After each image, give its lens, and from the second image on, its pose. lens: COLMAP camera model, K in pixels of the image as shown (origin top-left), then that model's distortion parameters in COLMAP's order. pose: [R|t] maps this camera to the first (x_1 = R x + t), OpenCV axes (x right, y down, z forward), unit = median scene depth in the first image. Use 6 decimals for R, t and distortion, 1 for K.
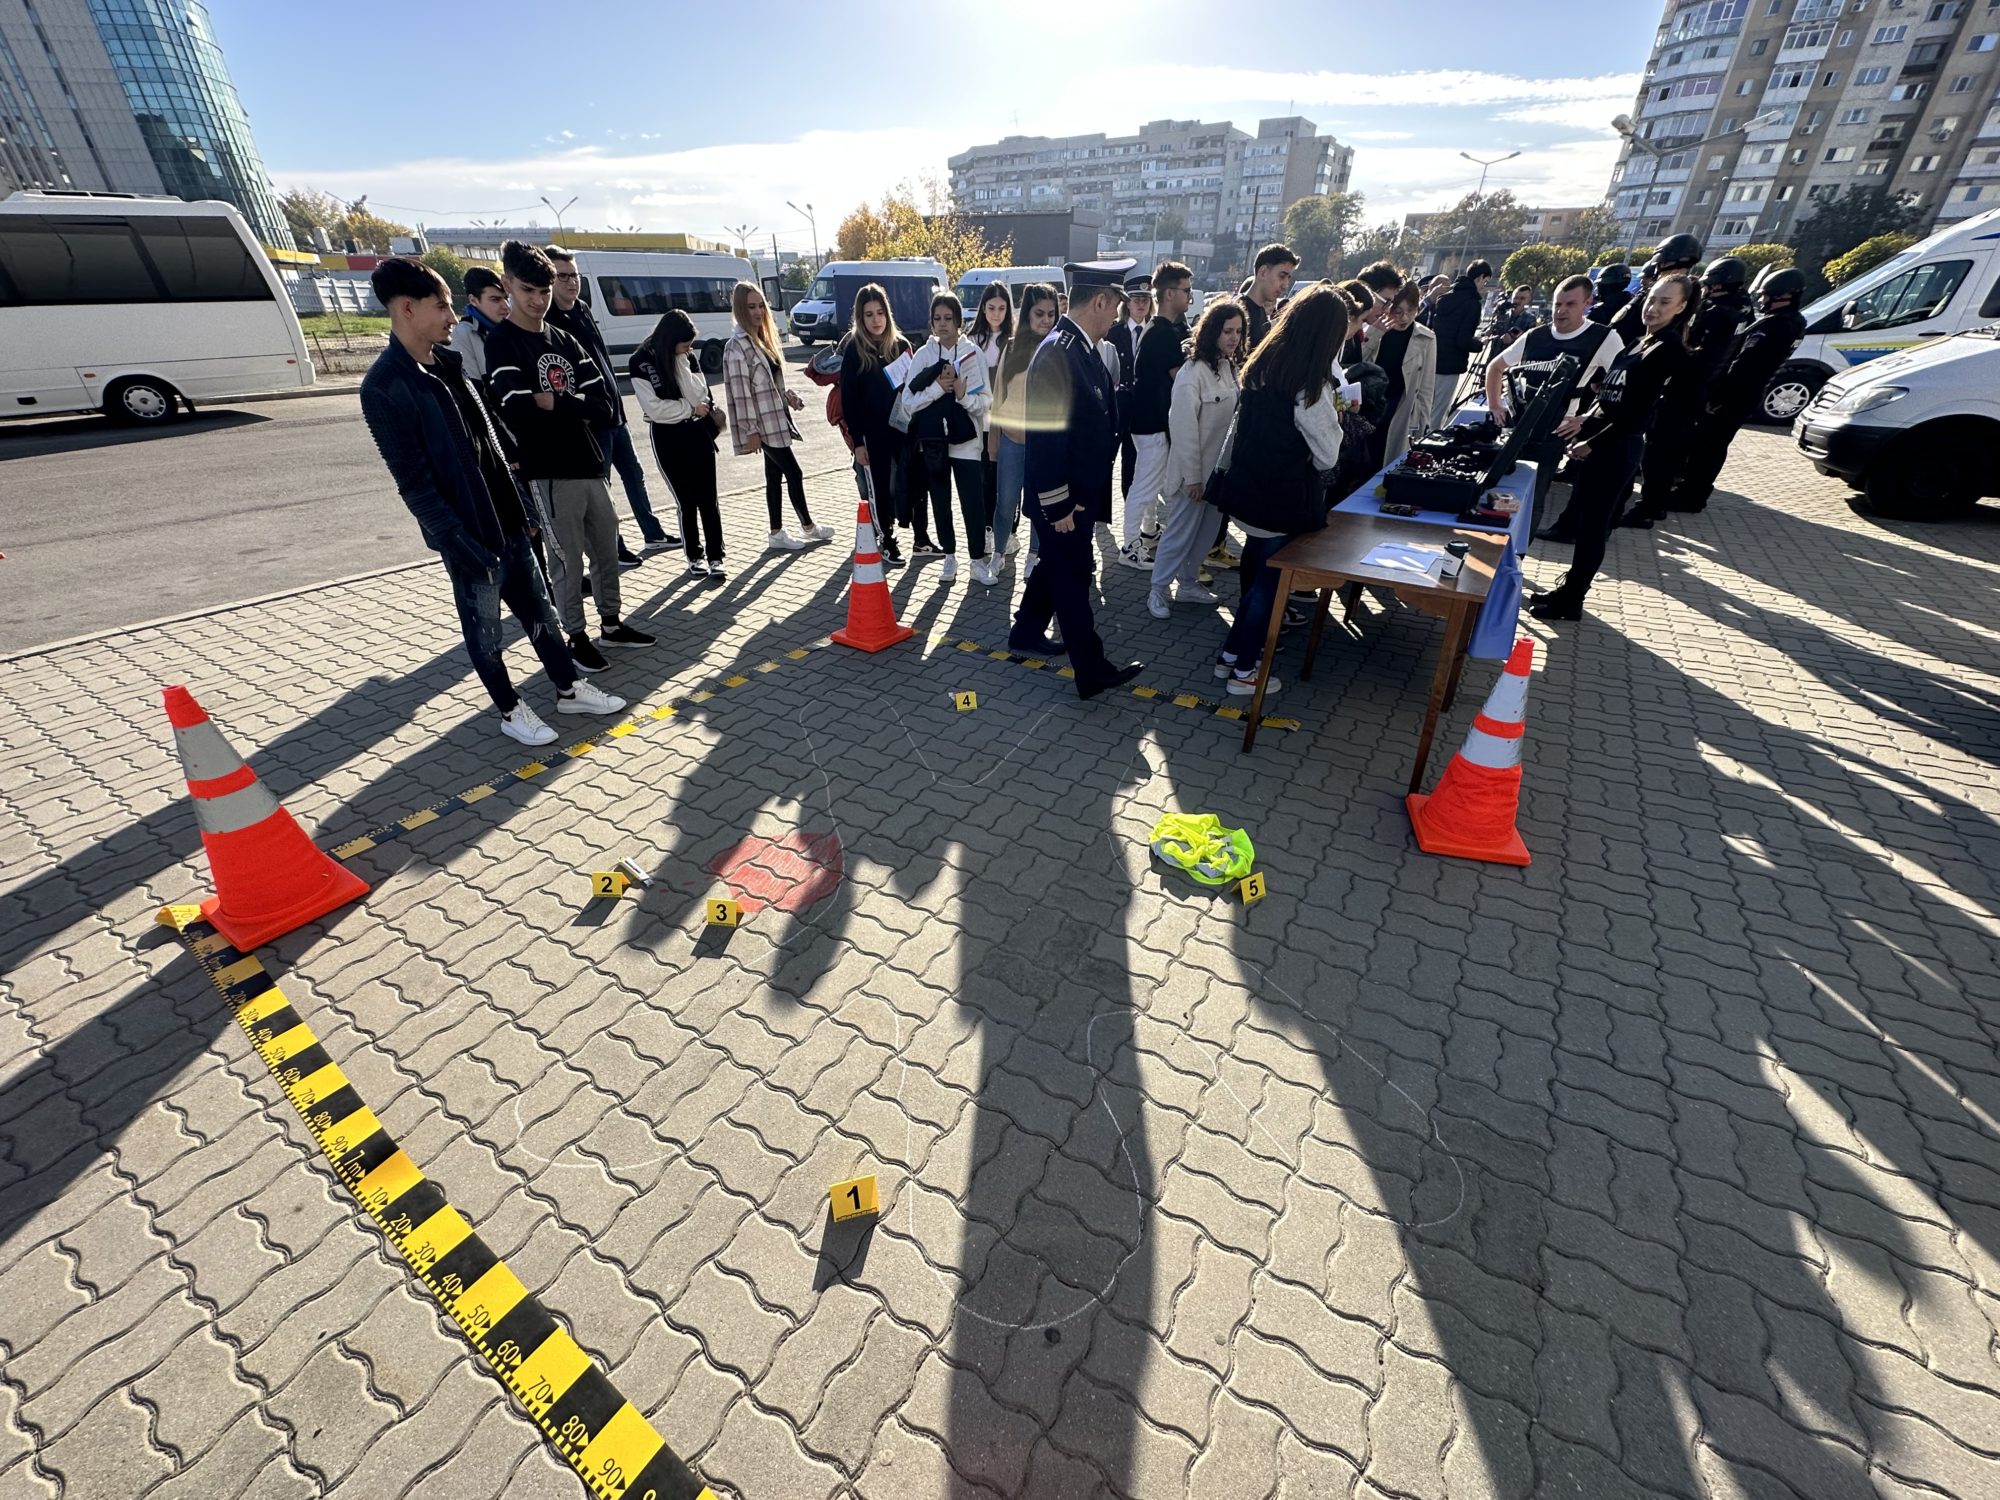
lens RADIAL K [[807.2, 0, 996.9], [0, 807.2, 756.3], [0, 0, 1]] dist [-0.001905, -0.000226]
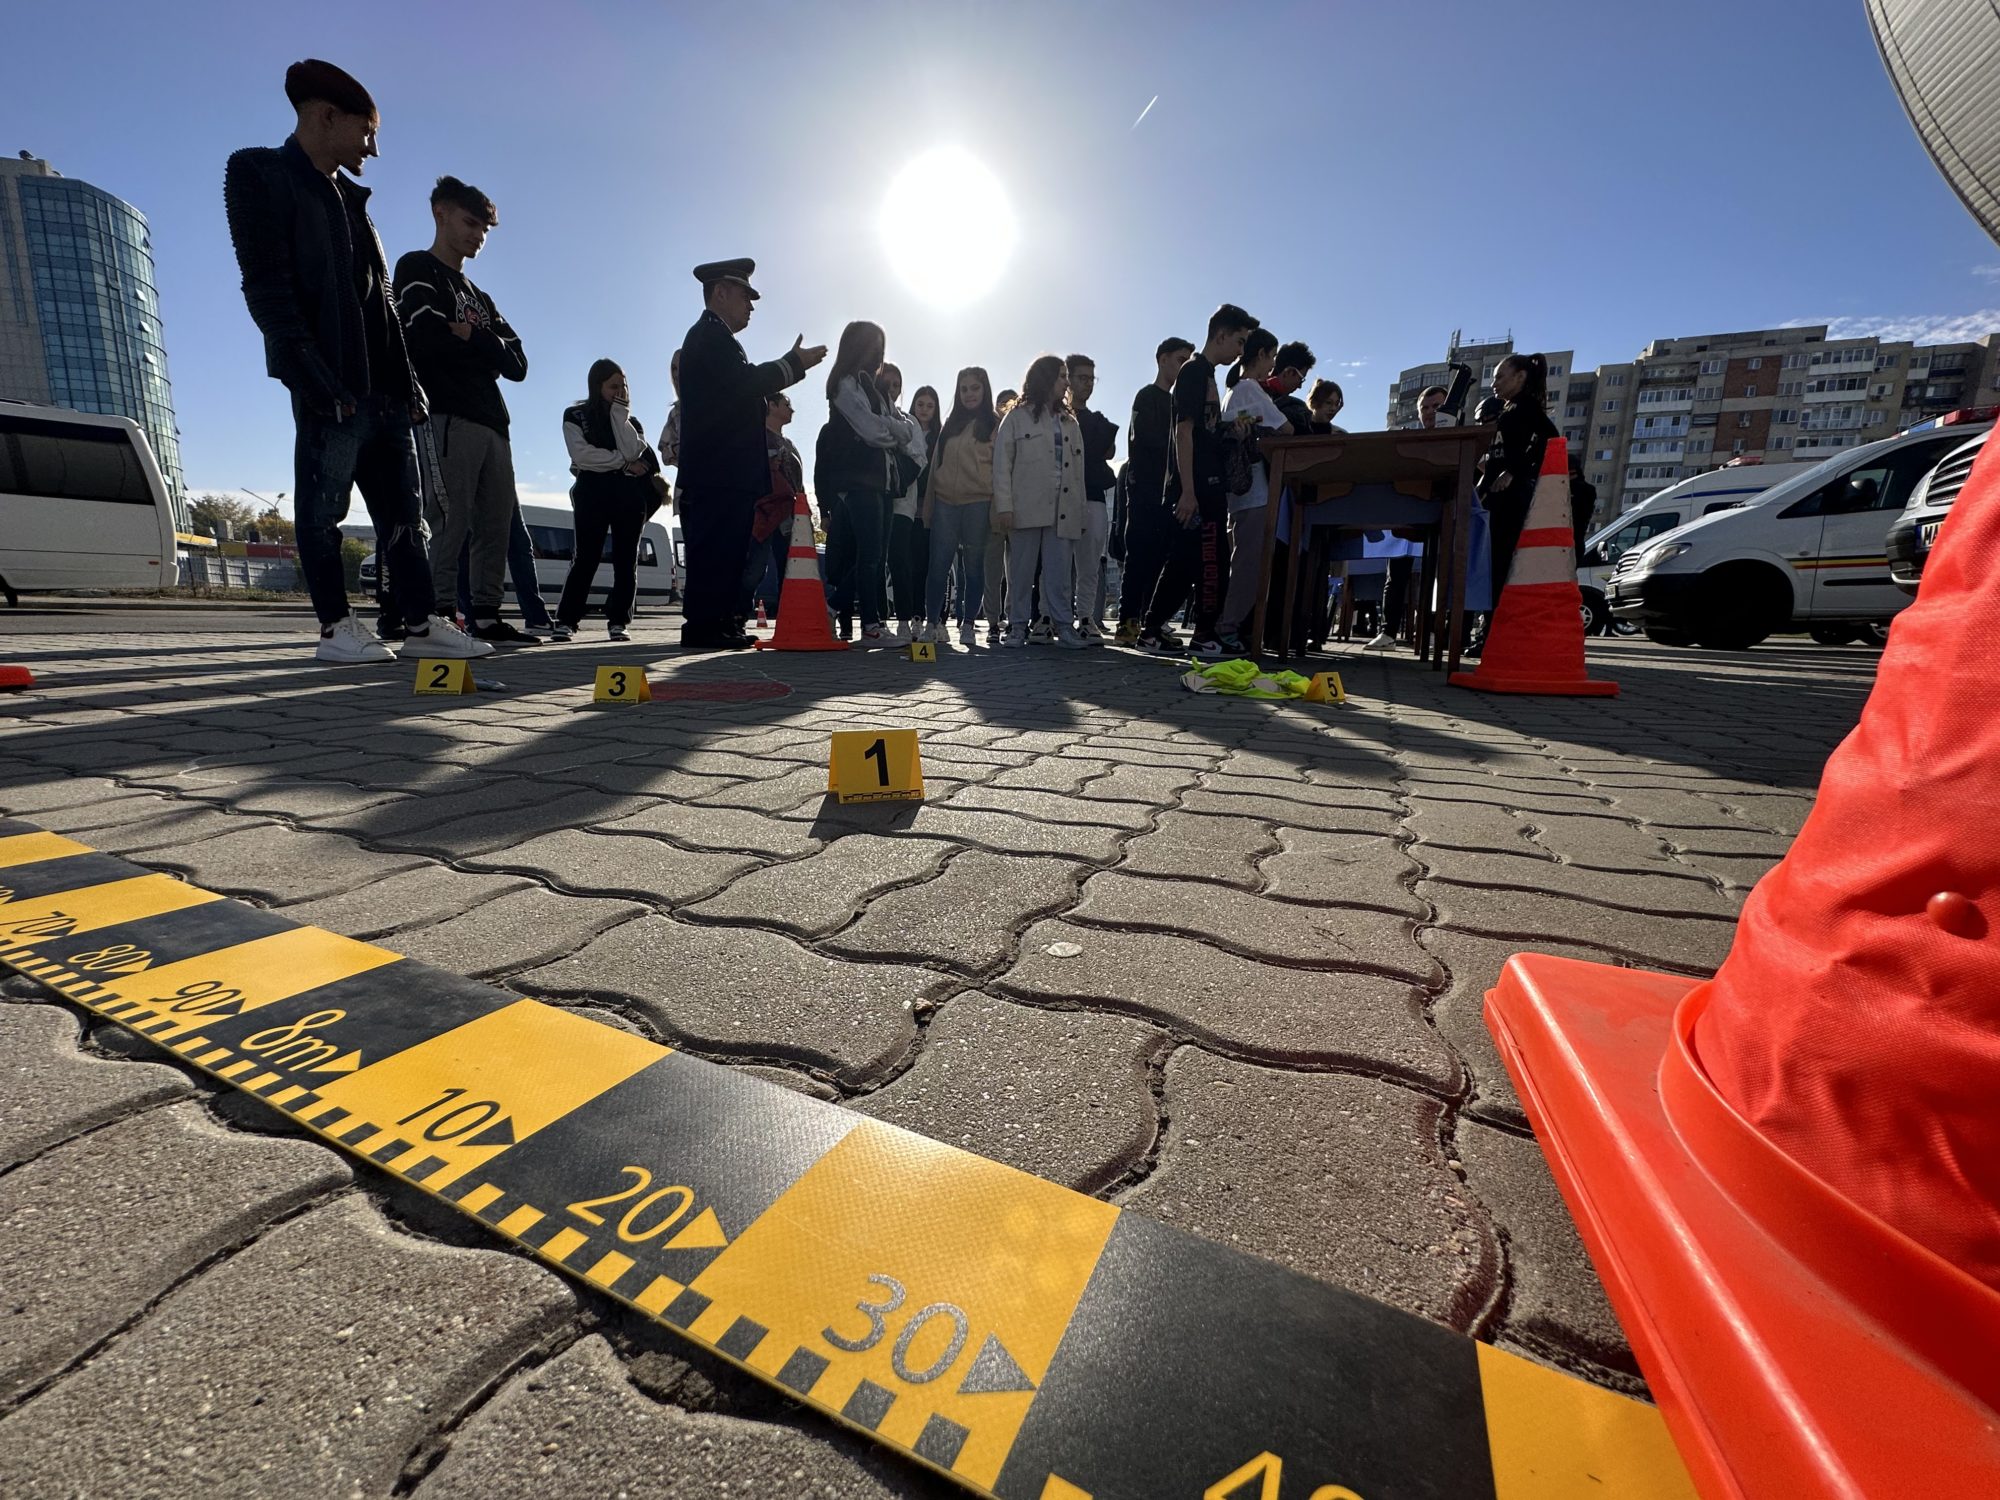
lens RADIAL K [[807.2, 0, 996.9], [0, 807.2, 756.3], [0, 0, 1]] dist [-0.001905, -0.000226]
pose [[0.990239, -0.000218, 0.139378, -0.037651], [0.049552, 0.935218, -0.350588, 0.158465], [-0.130272, 0.354072, 0.926100, 0.109995]]
